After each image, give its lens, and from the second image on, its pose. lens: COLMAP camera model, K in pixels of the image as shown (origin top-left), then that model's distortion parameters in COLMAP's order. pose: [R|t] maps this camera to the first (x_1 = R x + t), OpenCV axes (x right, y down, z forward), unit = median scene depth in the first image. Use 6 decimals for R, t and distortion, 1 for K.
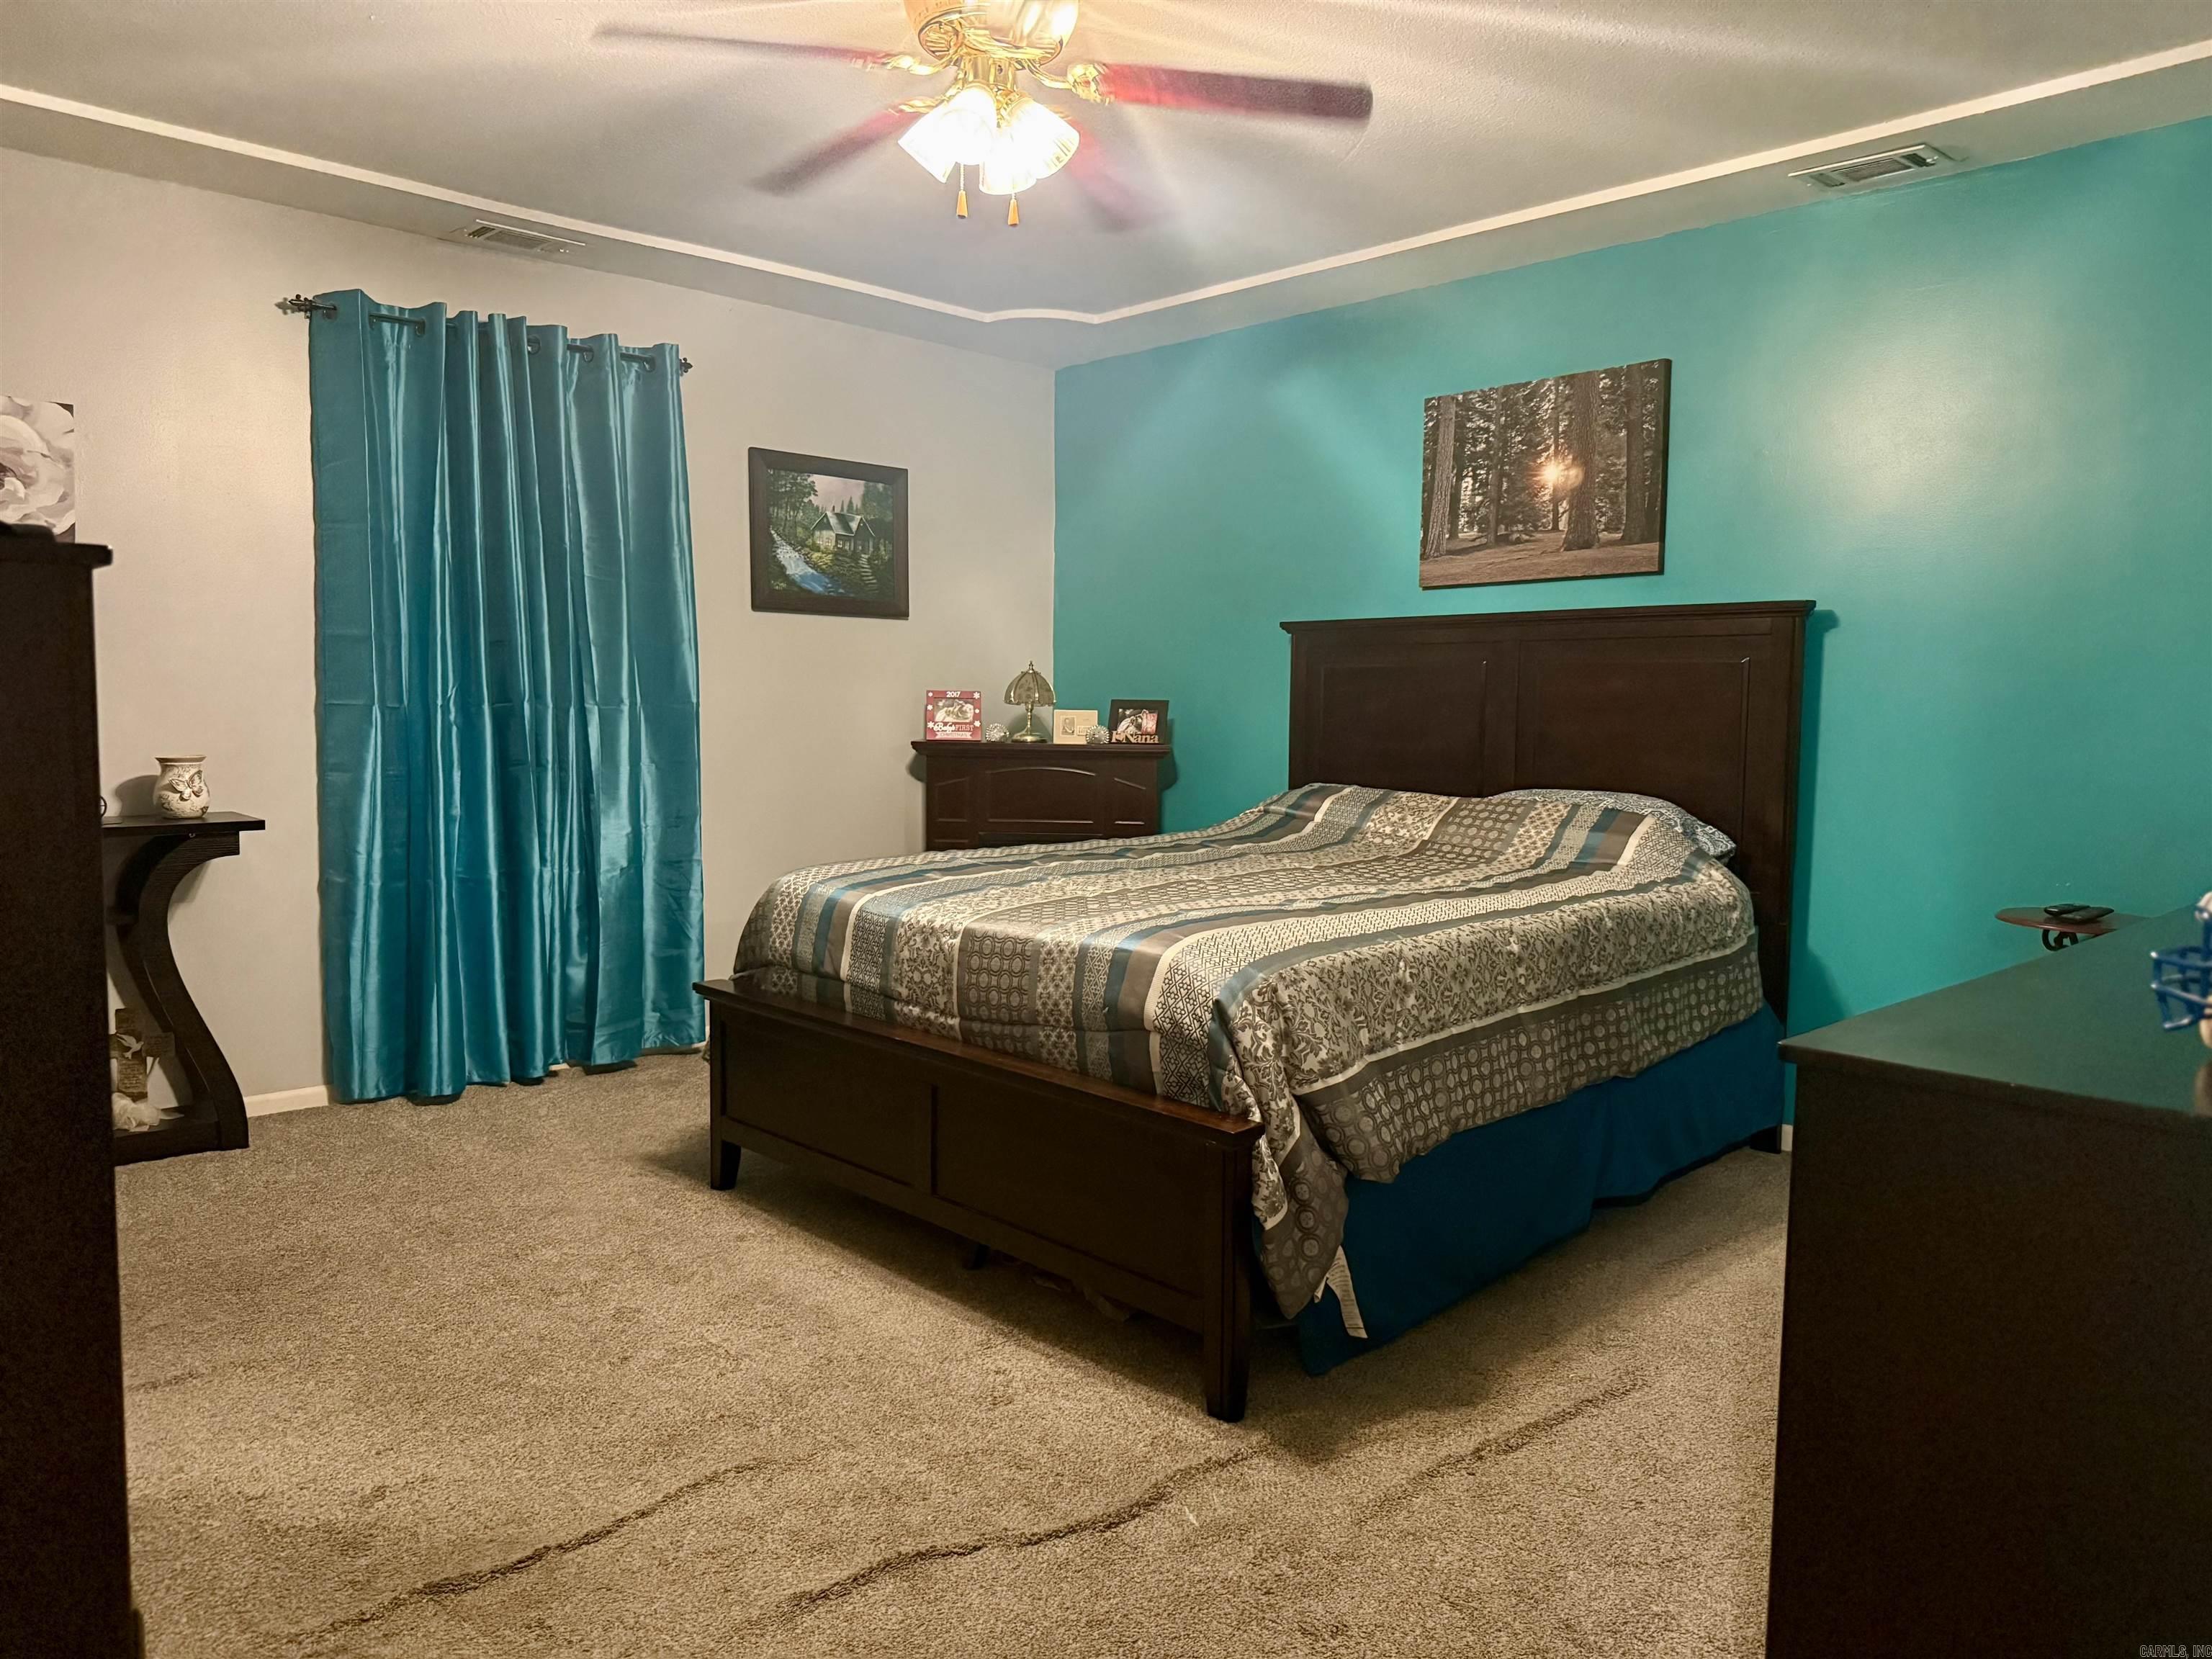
lens RADIAL K [[1636.8, 0, 1106.0], [0, 1636.8, 829.5], [0, 0, 1]] dist [0.204959, -0.543819]
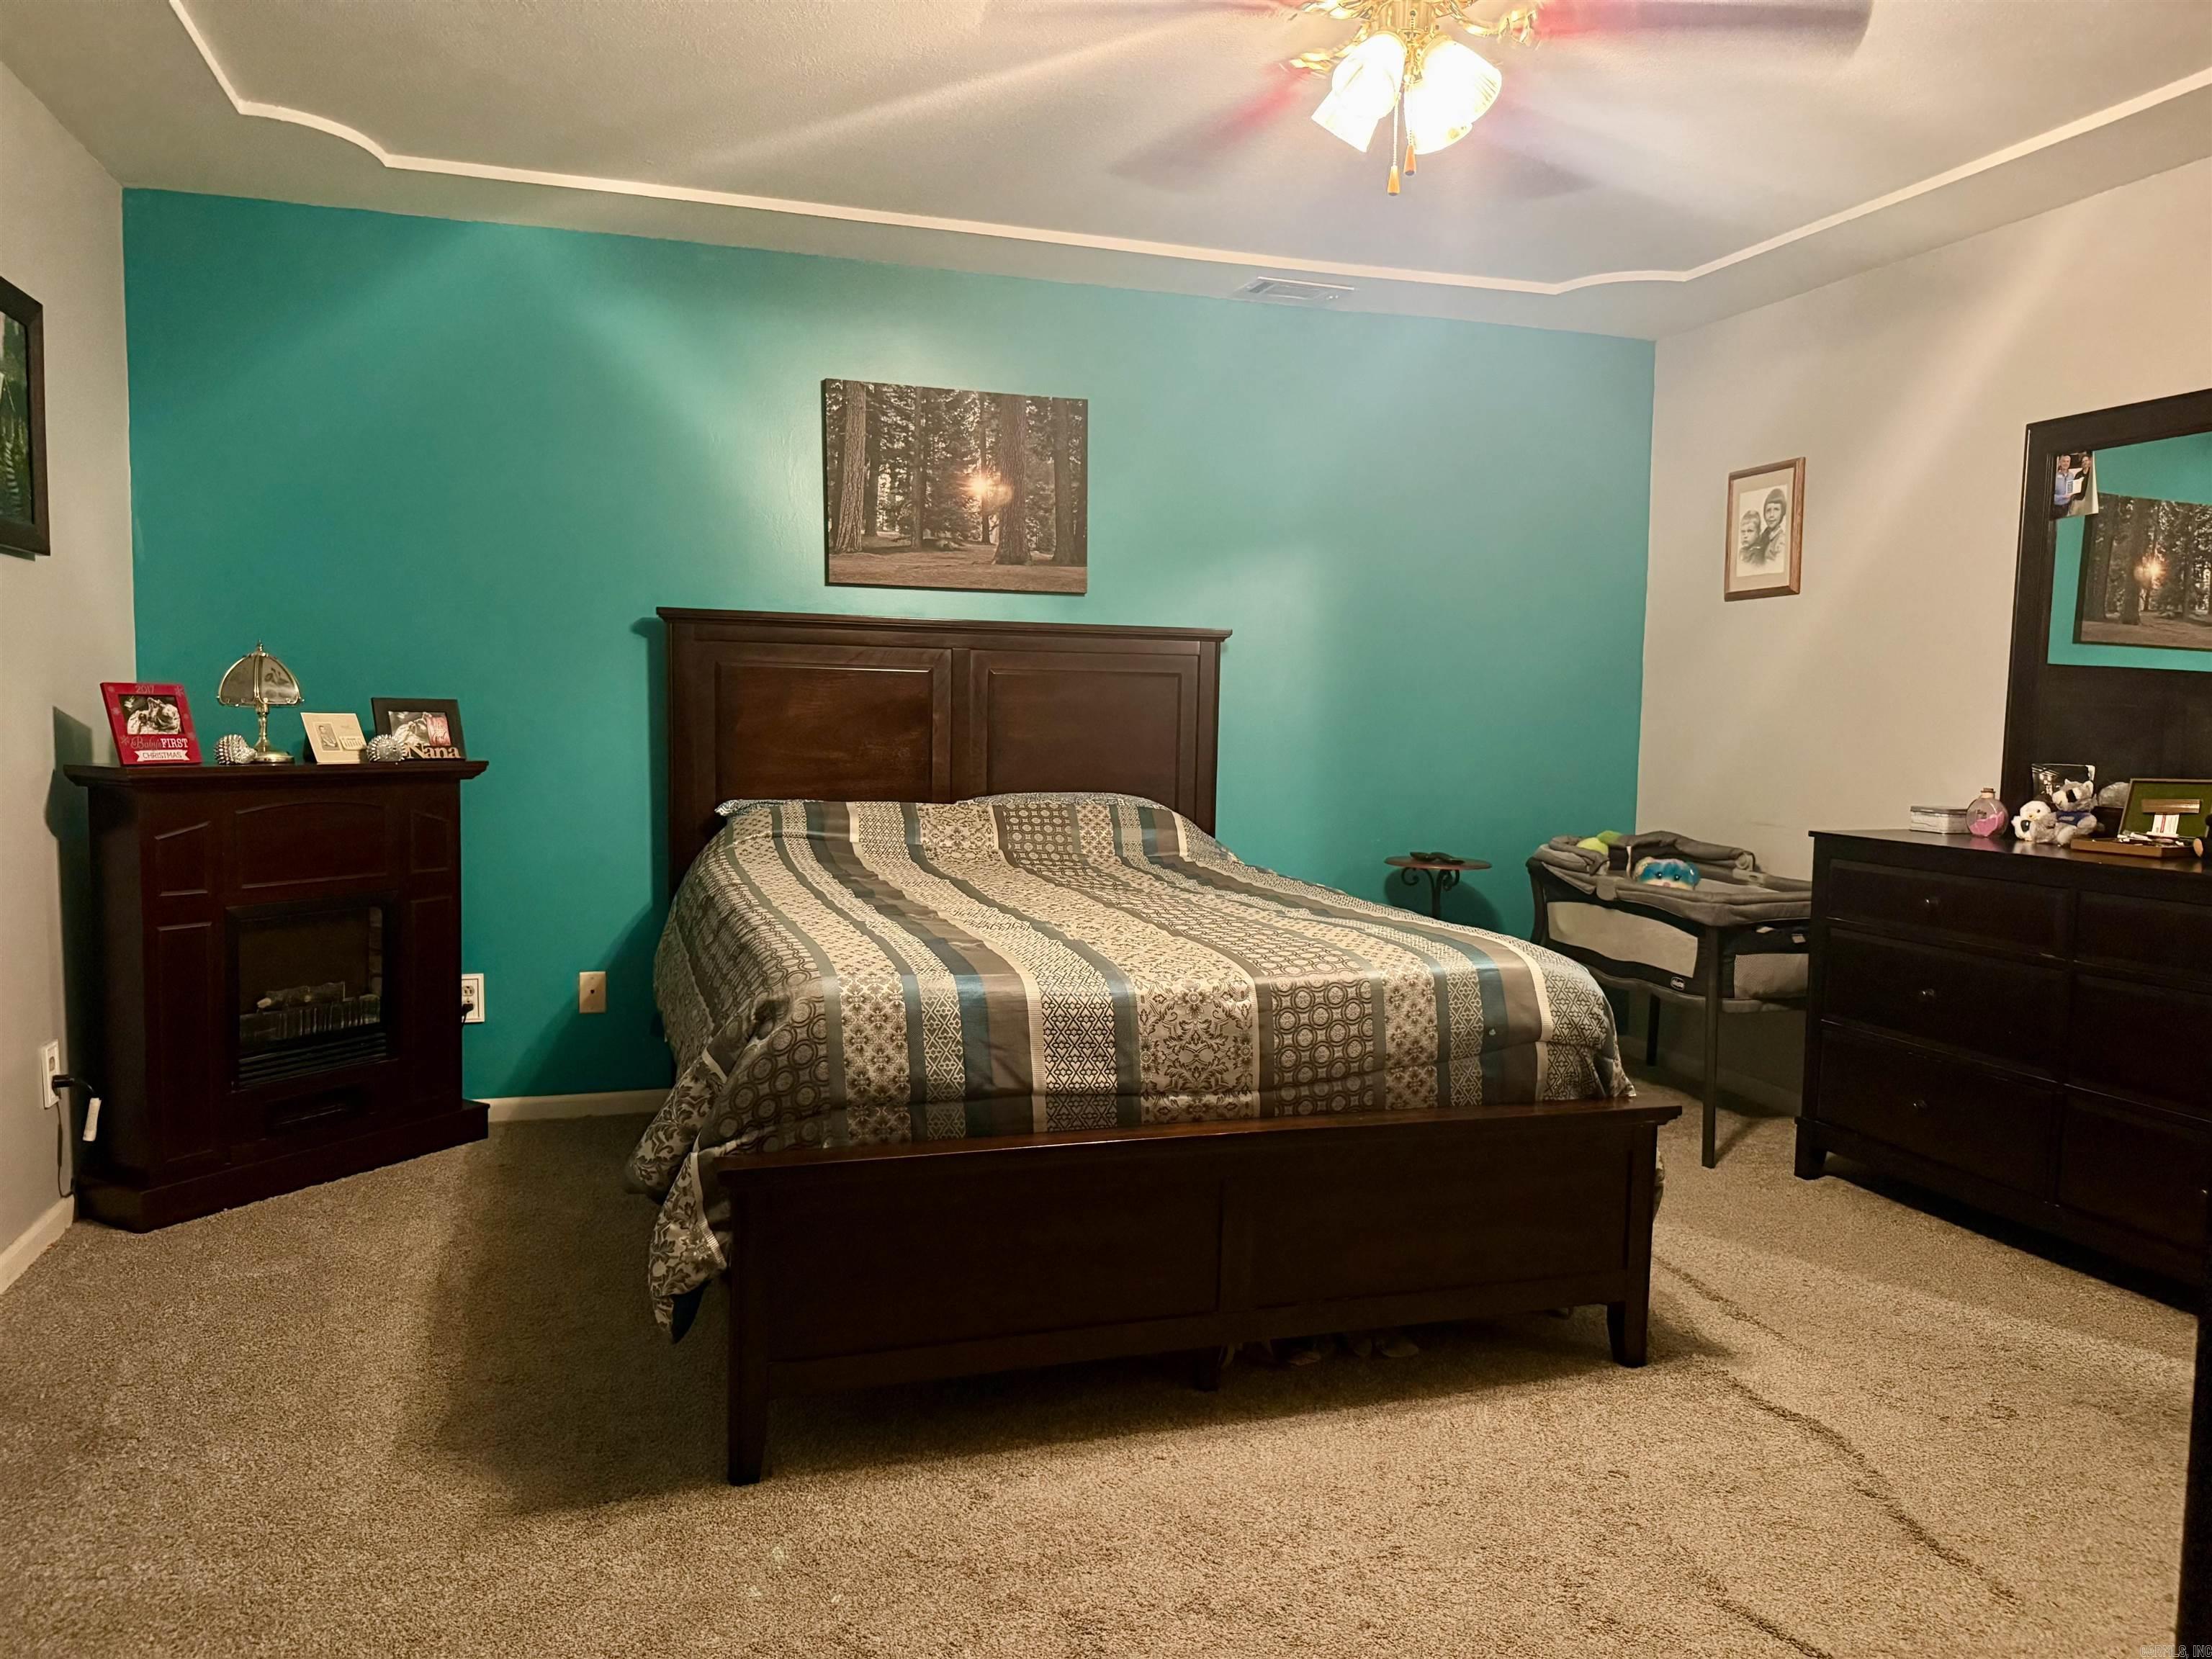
lens RADIAL K [[1636.8, 0, 1106.0], [0, 1636.8, 829.5], [0, 0, 1]] dist [0.204959, -0.543819]
pose [[0.389606, -0.070430, 0.918285, -0.662584], [0.059856, 0.996900, 0.051064, -0.050852], [-0.919034, 0.035070, 0.392614, 0.543260]]
